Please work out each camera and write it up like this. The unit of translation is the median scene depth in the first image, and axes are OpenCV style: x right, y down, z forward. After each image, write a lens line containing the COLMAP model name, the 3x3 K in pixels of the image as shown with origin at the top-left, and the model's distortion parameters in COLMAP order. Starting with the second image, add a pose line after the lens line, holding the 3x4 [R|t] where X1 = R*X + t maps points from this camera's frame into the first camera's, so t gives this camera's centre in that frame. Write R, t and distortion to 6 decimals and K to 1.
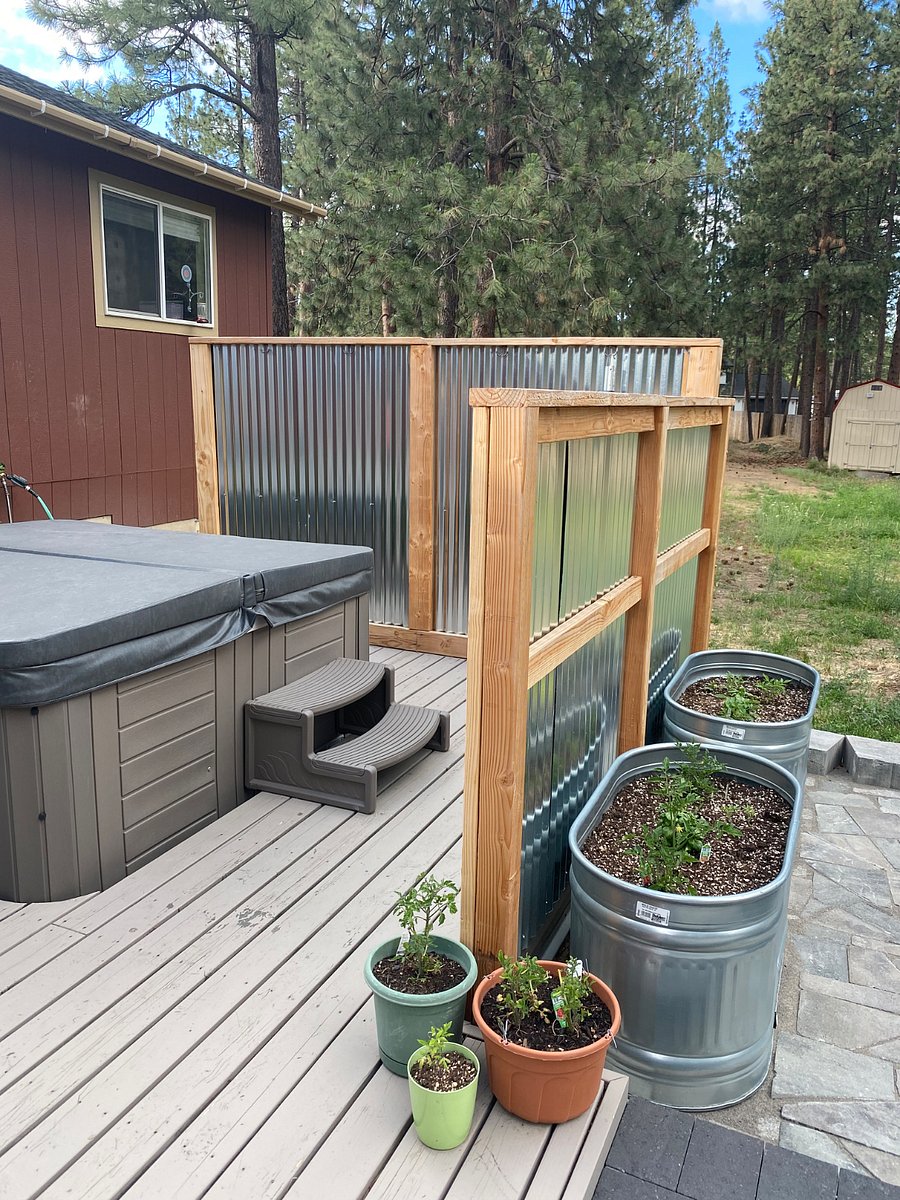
lens RADIAL K [[900.1, 0, 450.0], [0, 900.1, 600.0], [0, 0, 1]] dist [0.000985, 0.001460]
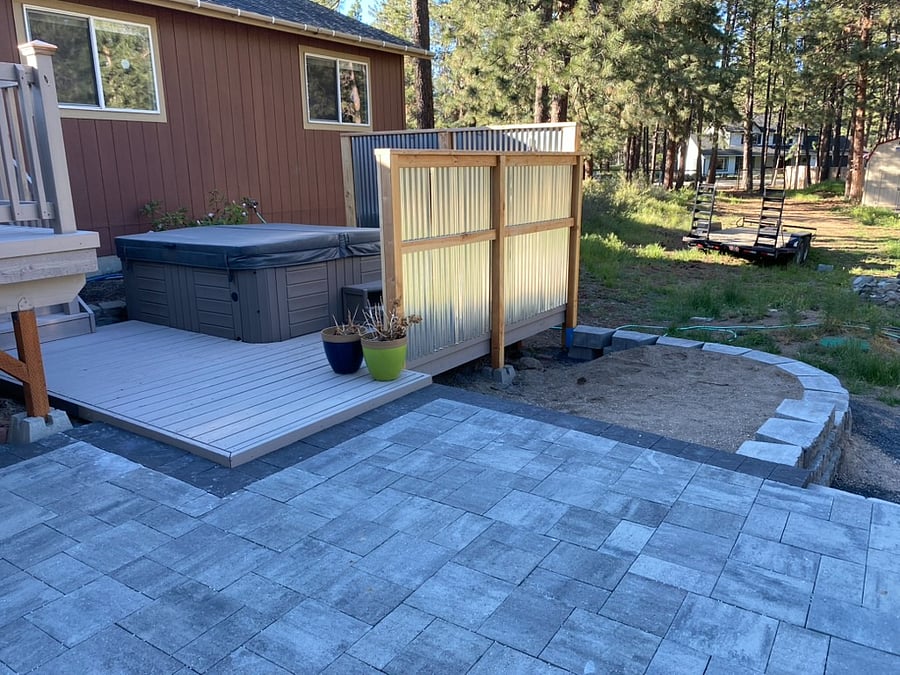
lens RADIAL K [[675.1, 0, 450.0], [0, 675.1, 337.5], [0, 0, 1]] dist [0.000985, 0.001460]
pose [[0.980721, 0.008274, -0.195240, 0.113224], [-0.003497, 0.999686, 0.024798, 0.056604], [0.195384, -0.023637, 0.980442, -0.200986]]
